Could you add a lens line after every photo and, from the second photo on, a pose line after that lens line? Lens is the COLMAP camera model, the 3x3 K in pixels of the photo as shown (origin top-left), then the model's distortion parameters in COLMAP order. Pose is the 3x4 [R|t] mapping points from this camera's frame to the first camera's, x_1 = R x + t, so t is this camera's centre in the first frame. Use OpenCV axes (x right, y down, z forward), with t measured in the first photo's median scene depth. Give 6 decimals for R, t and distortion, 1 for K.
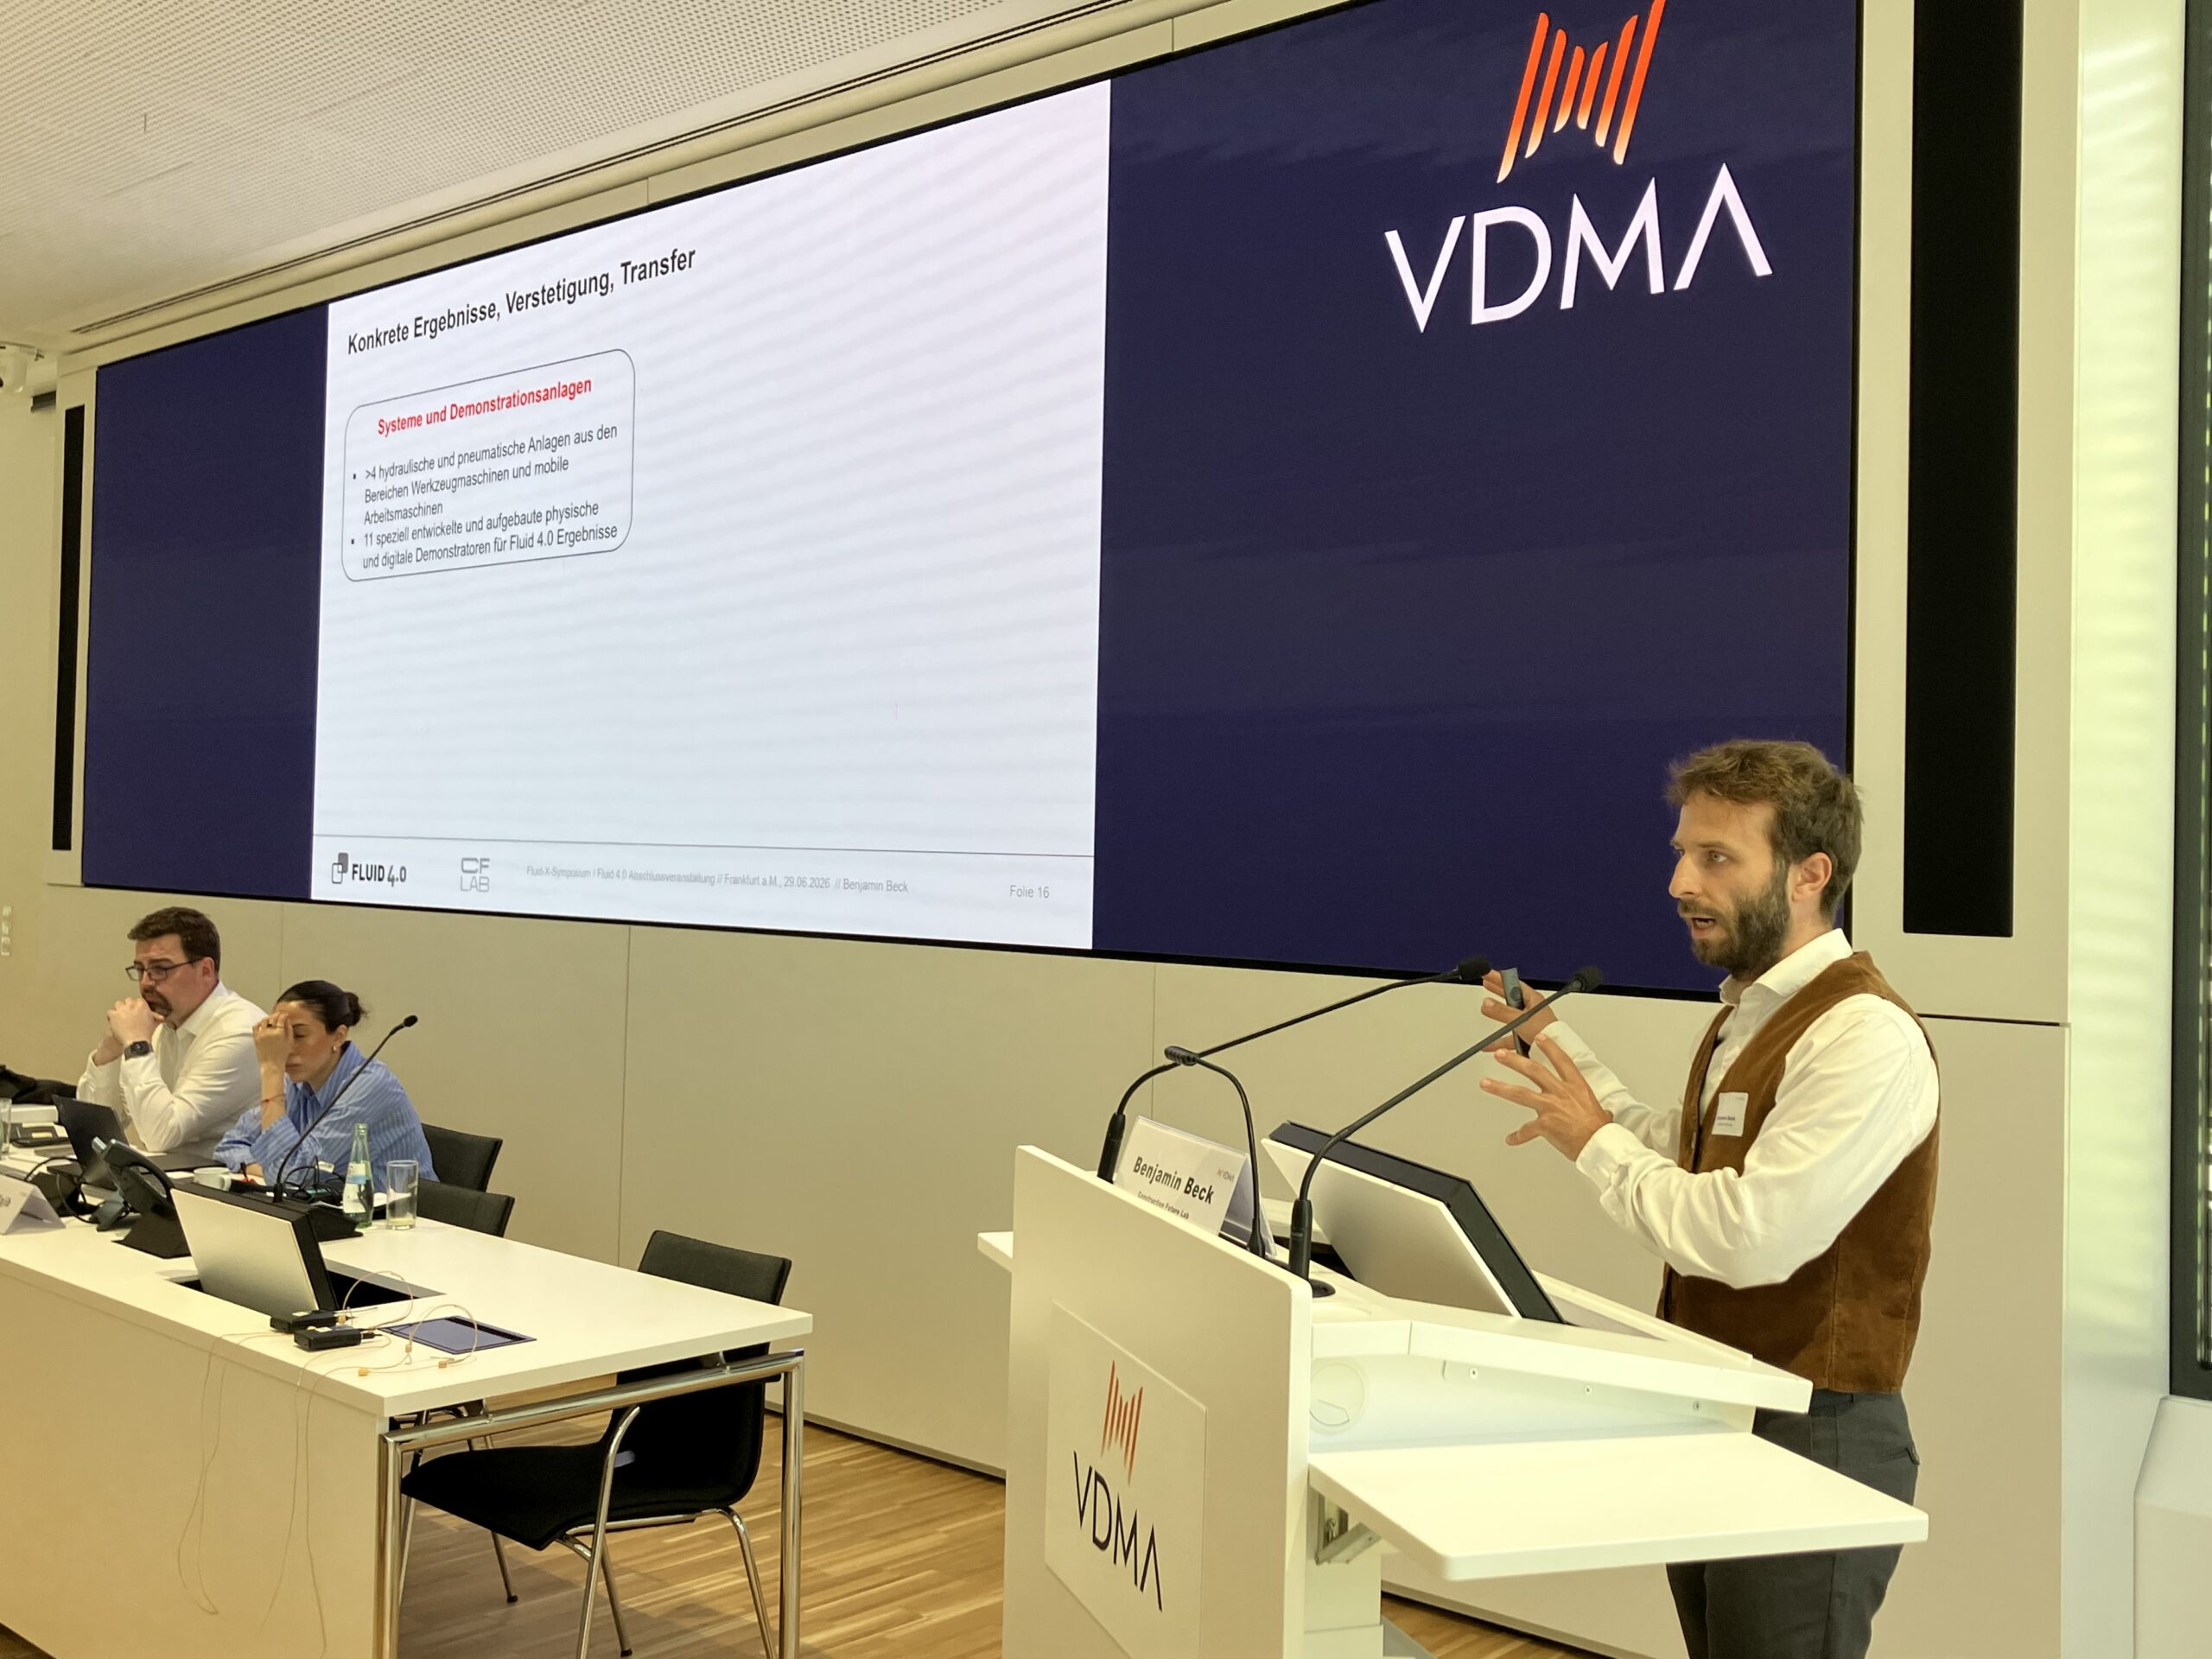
lens RADIAL K [[2193.5, 0, 1106.0], [0, 2193.5, 829.5], [0, 0, 1]] dist [-0.005763, -0.004743]
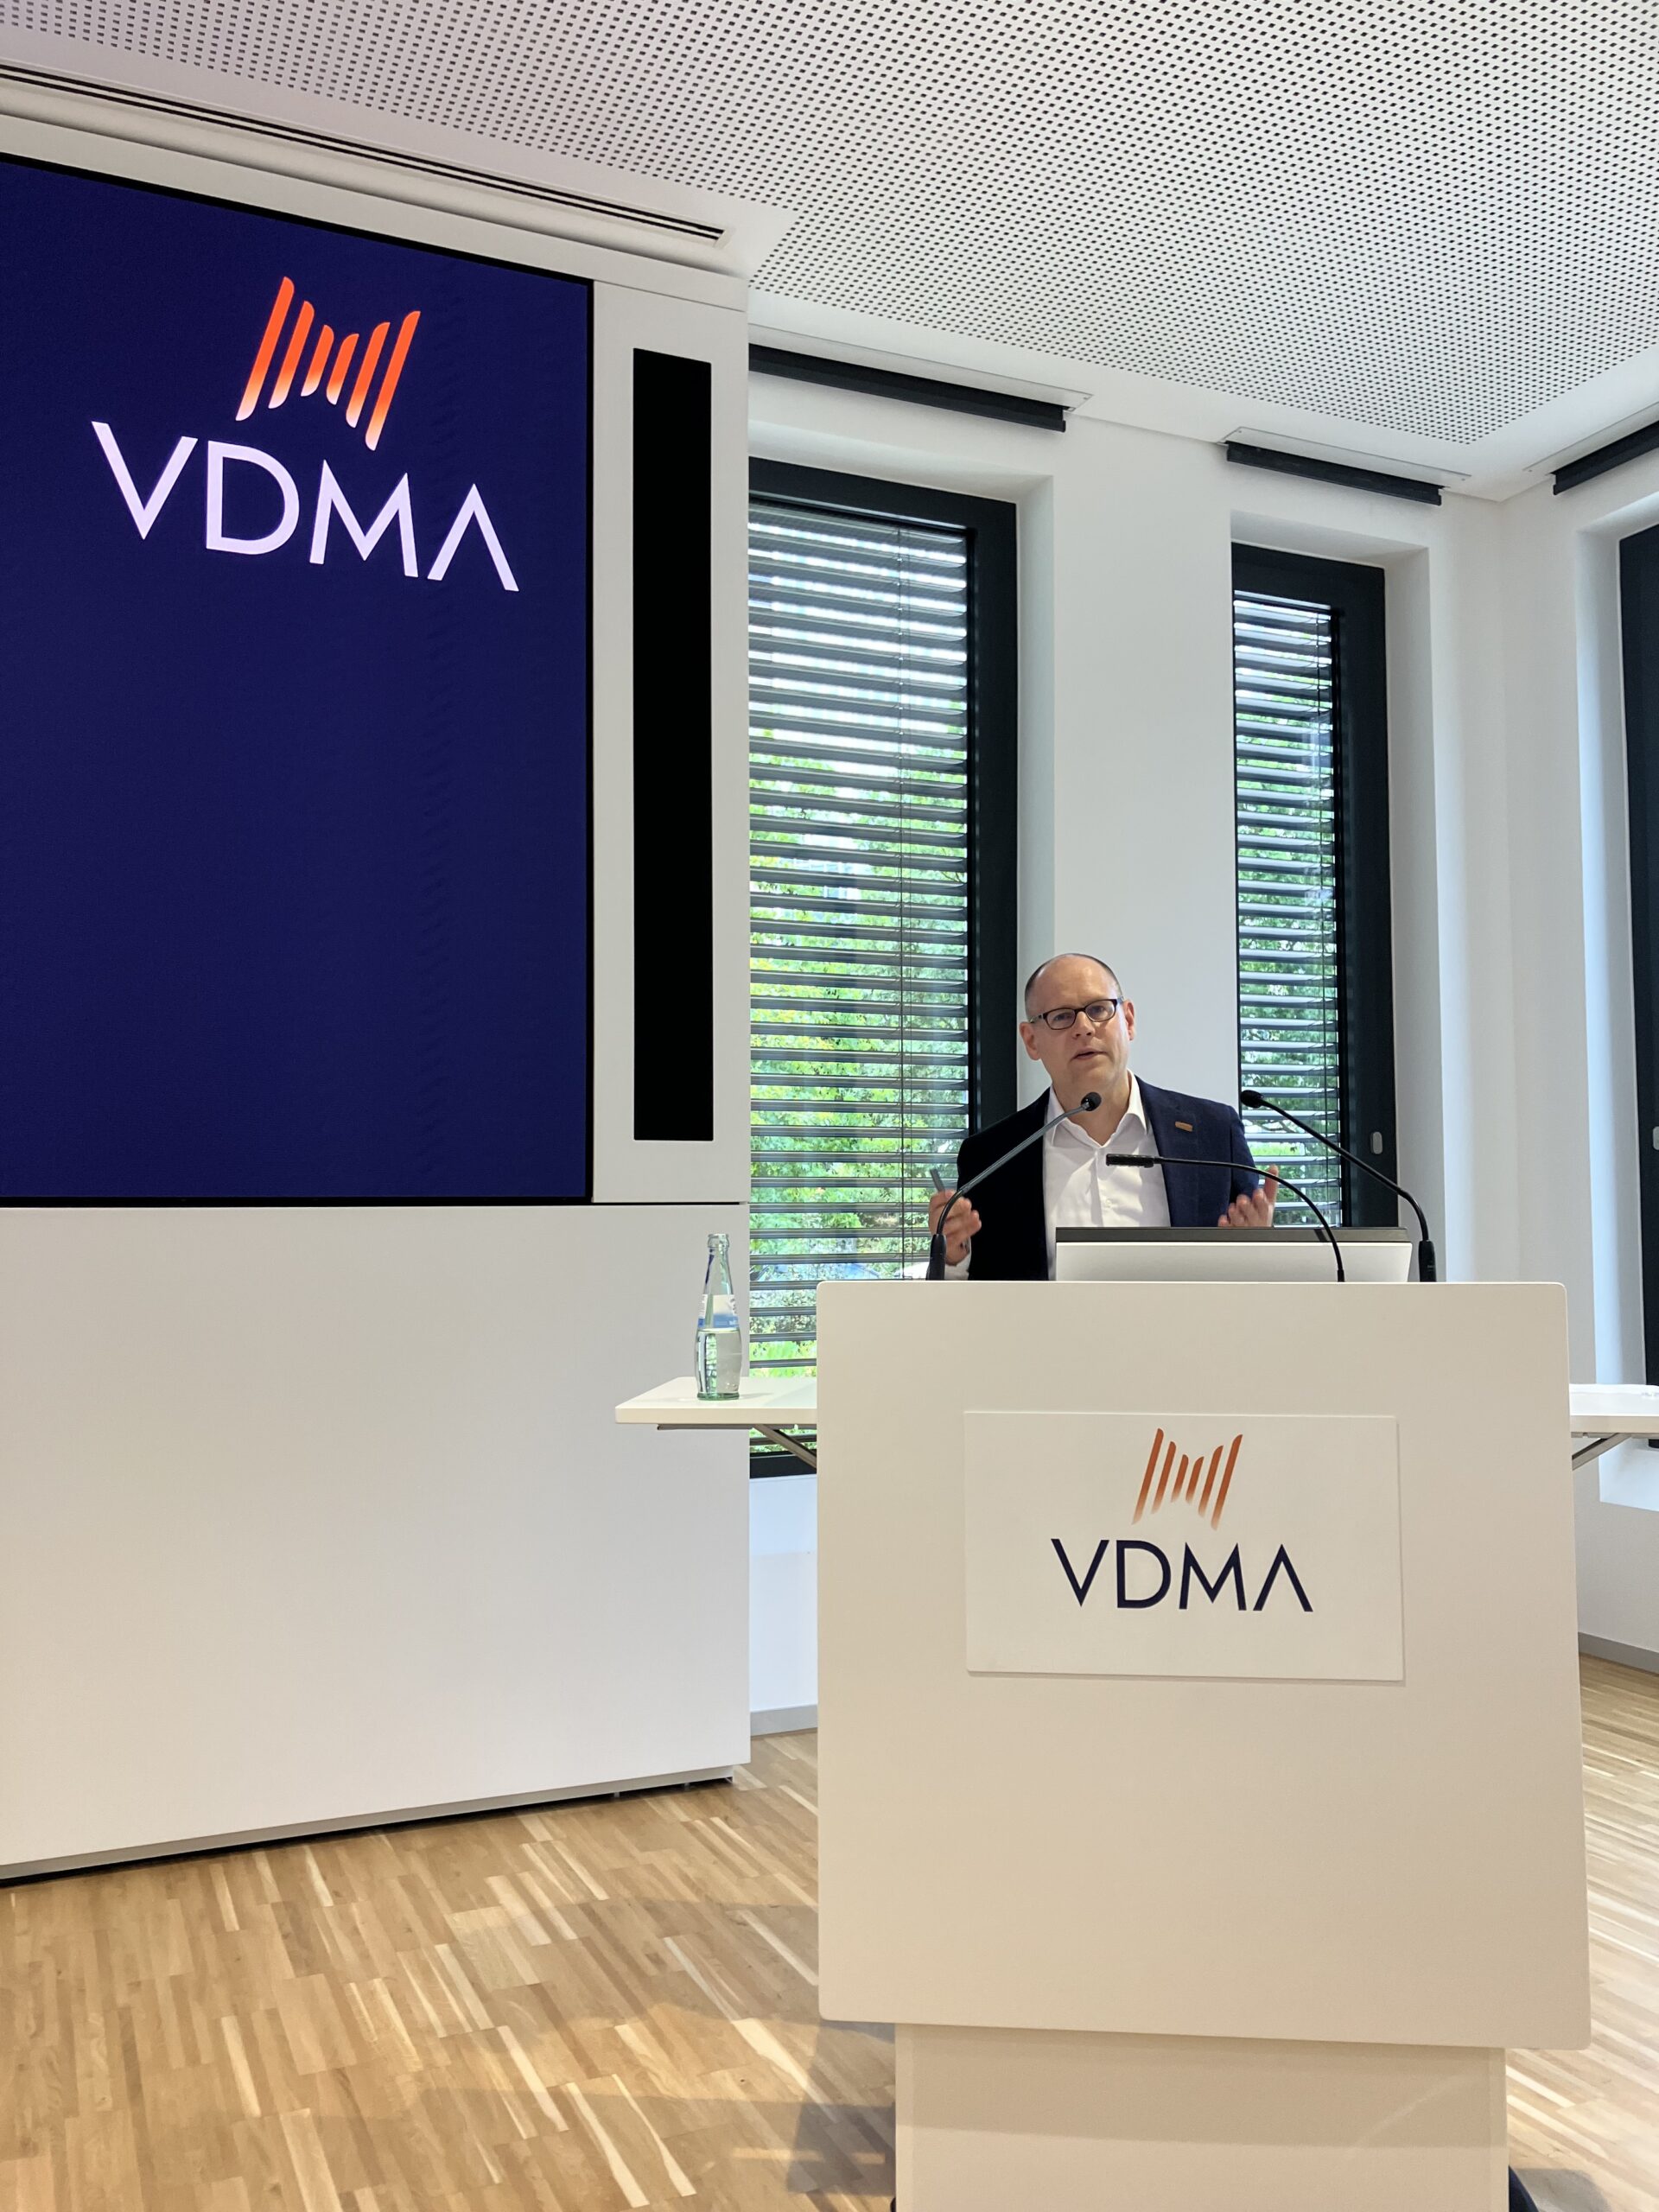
lens RADIAL K [[1824.0, 0, 829.5], [0, 1824.0, 1106.0], [0, 0, 1]] dist [0.004737, -0.010021]
pose [[0.407060, 0.033442, 0.912789, -0.492767], [0.005470, 0.999222, -0.039048, 0.062433], [-0.913385, 0.020887, 0.406561, 0.419744]]
